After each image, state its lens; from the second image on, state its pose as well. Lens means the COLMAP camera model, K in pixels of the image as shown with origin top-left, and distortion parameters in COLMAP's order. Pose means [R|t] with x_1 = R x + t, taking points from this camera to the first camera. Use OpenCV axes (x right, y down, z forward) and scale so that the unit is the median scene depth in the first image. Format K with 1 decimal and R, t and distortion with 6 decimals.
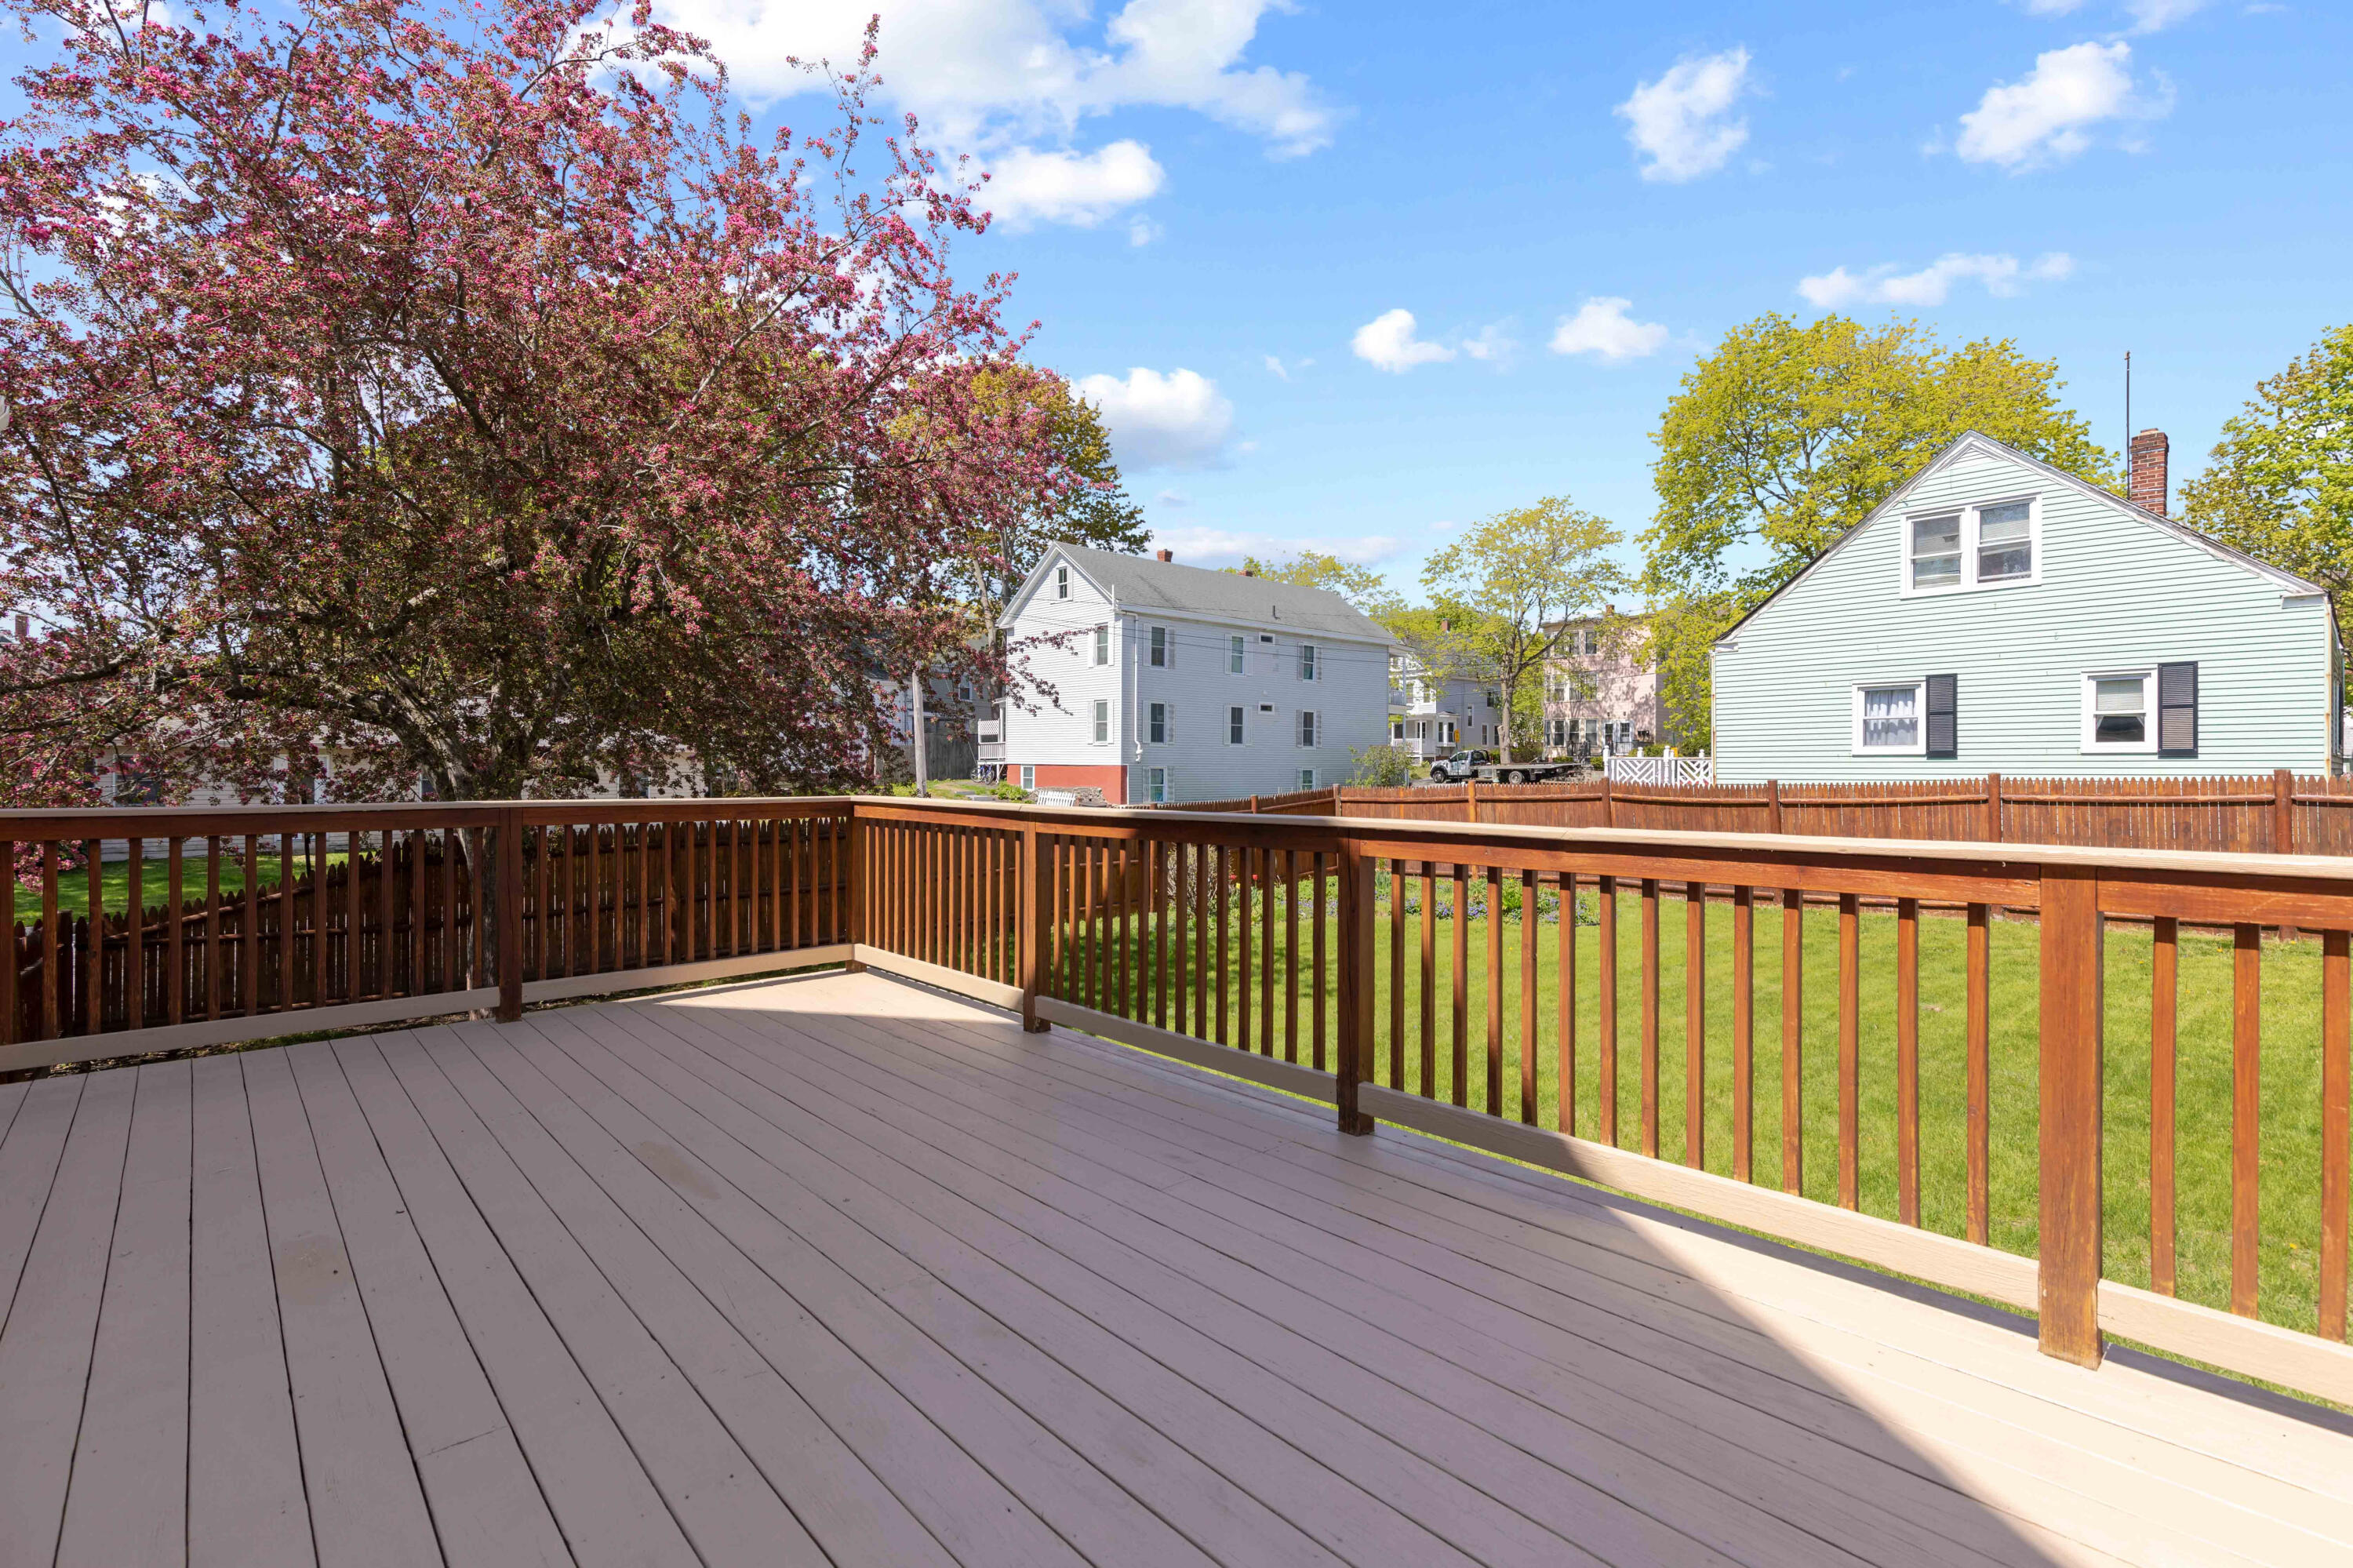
lens RADIAL K [[1071.4, 0, 1176.5], [0, 1071.4, 784.0], [0, 0, 1]] dist [-0.000245, -0.000164]
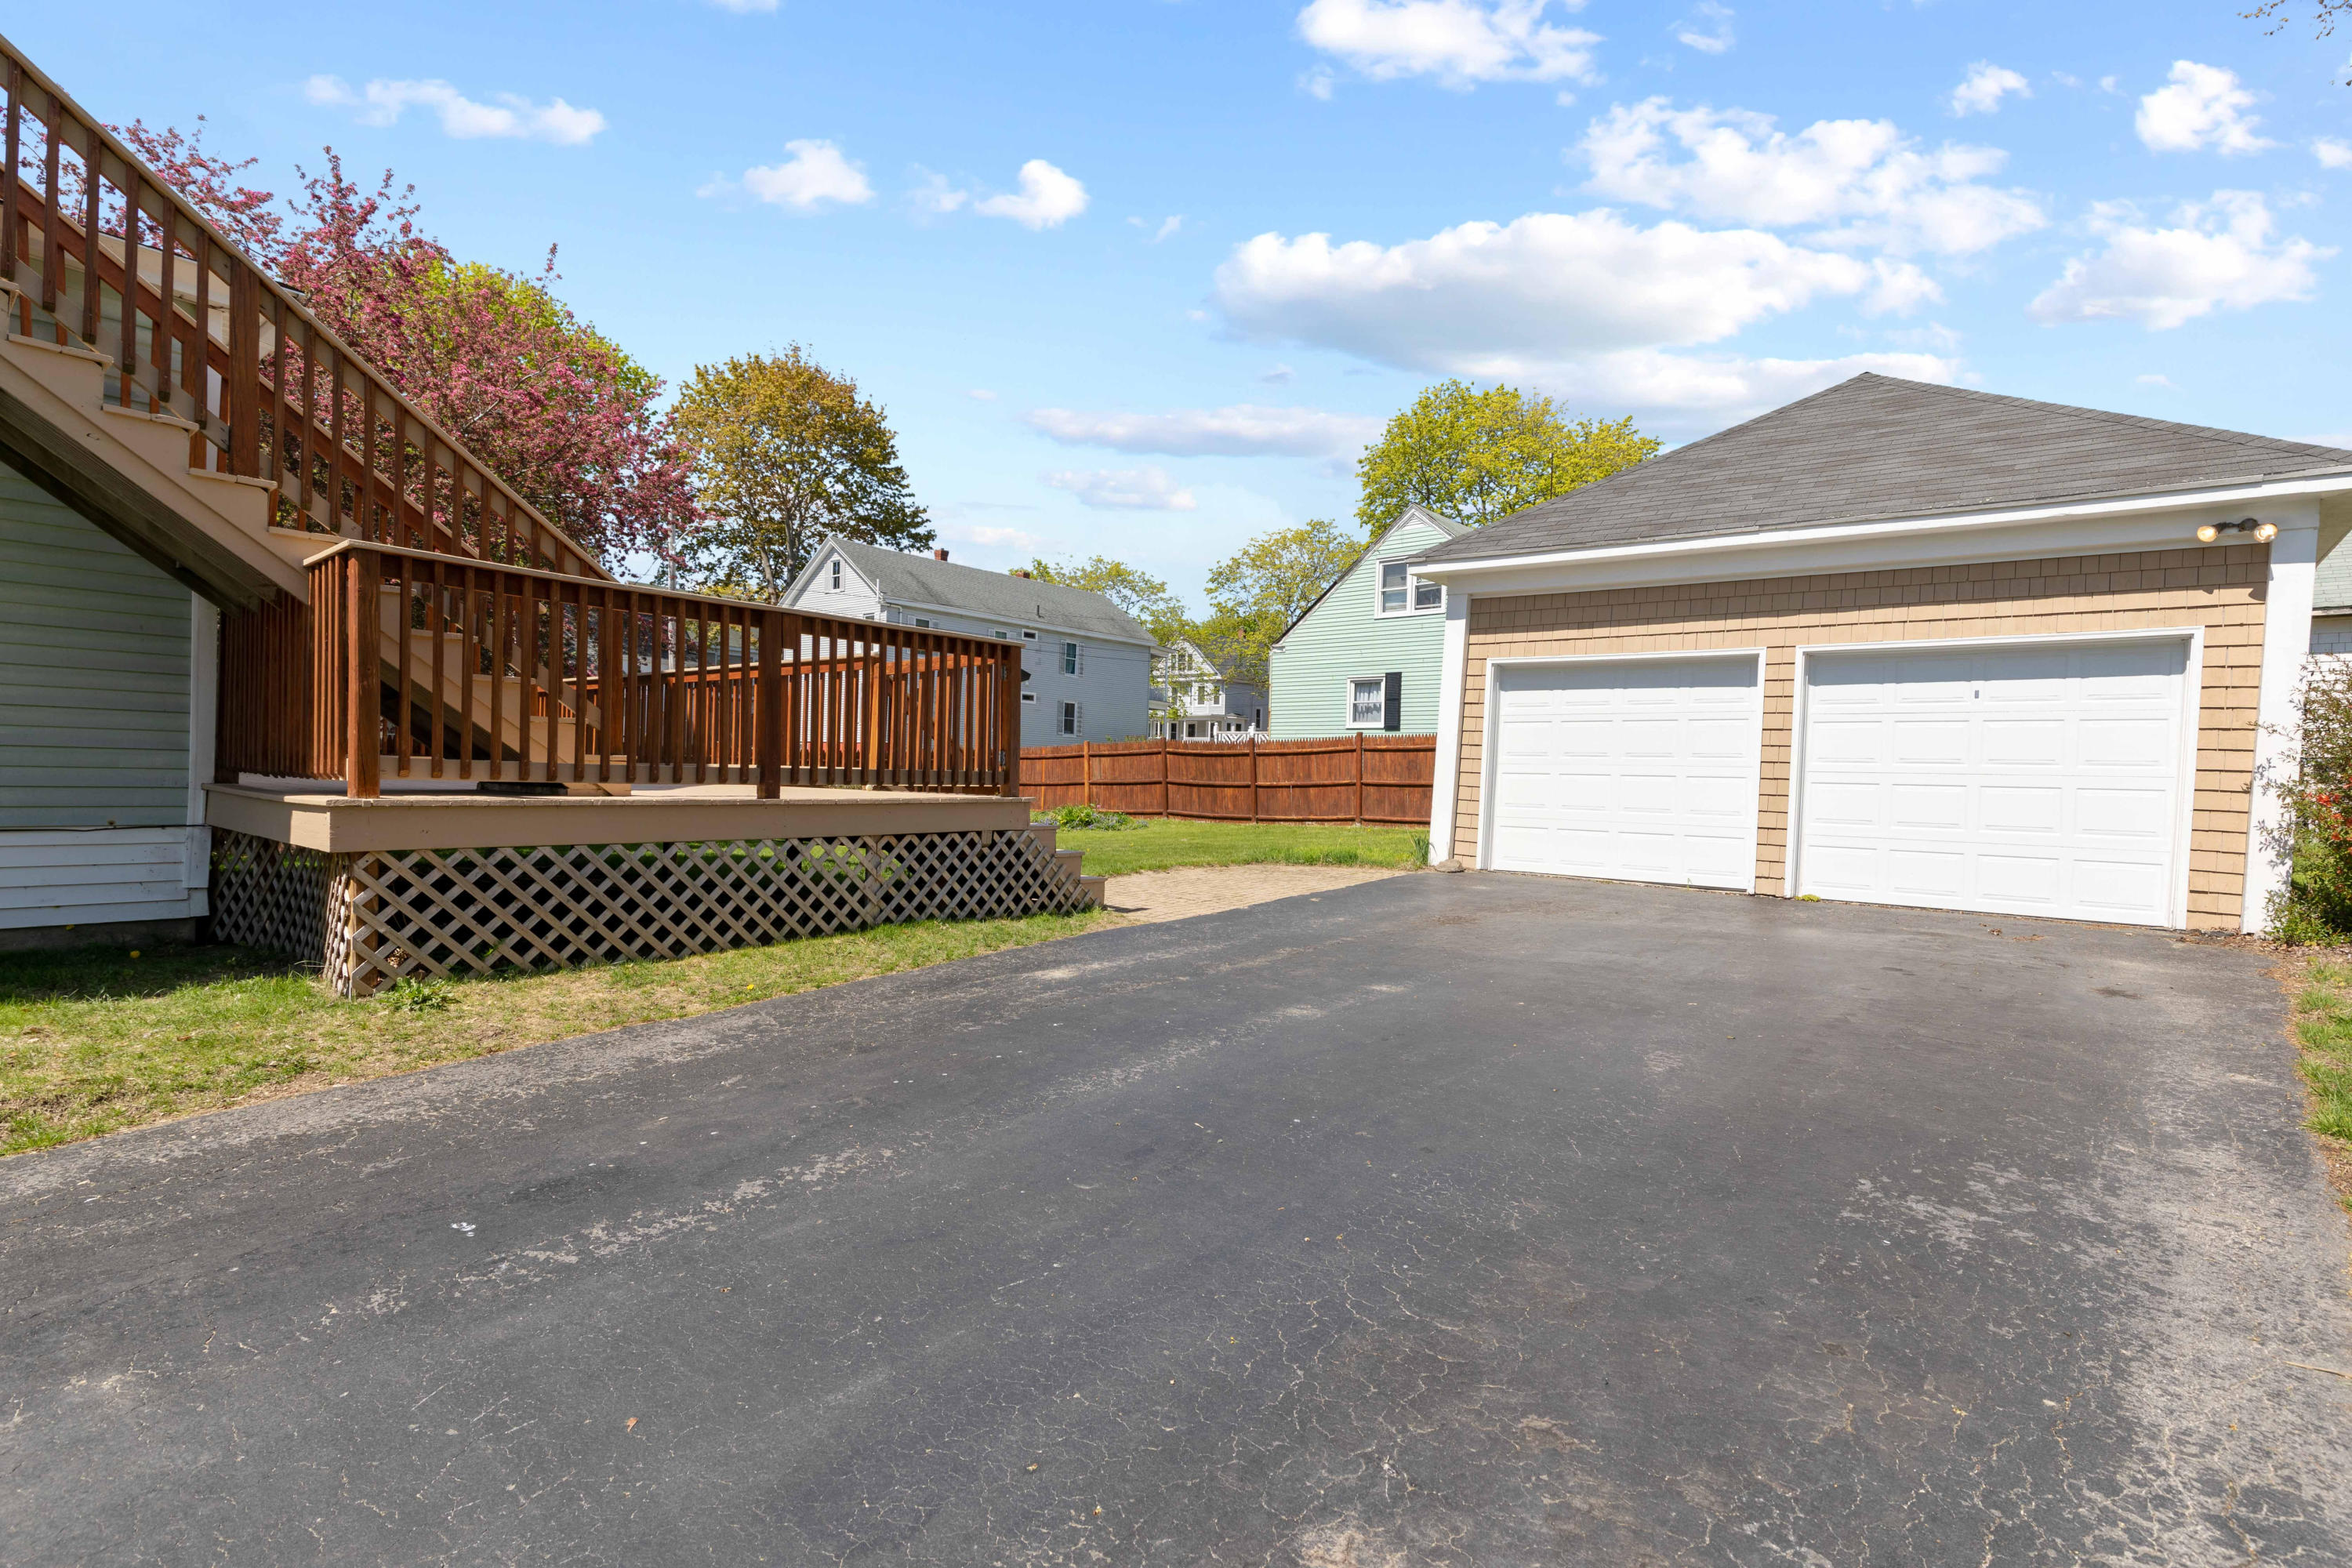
lens RADIAL K [[1070.9, 0, 1176.0], [0, 1070.9, 784.0], [0, 0, 1]] dist [-0.000245, -0.000164]
pose [[0.986777, 0.022319, 0.160540, 0.051352], [-0.022161, 0.999751, -0.002777, 0.015313], [-0.160562, -0.000818, 0.987025, -0.098773]]
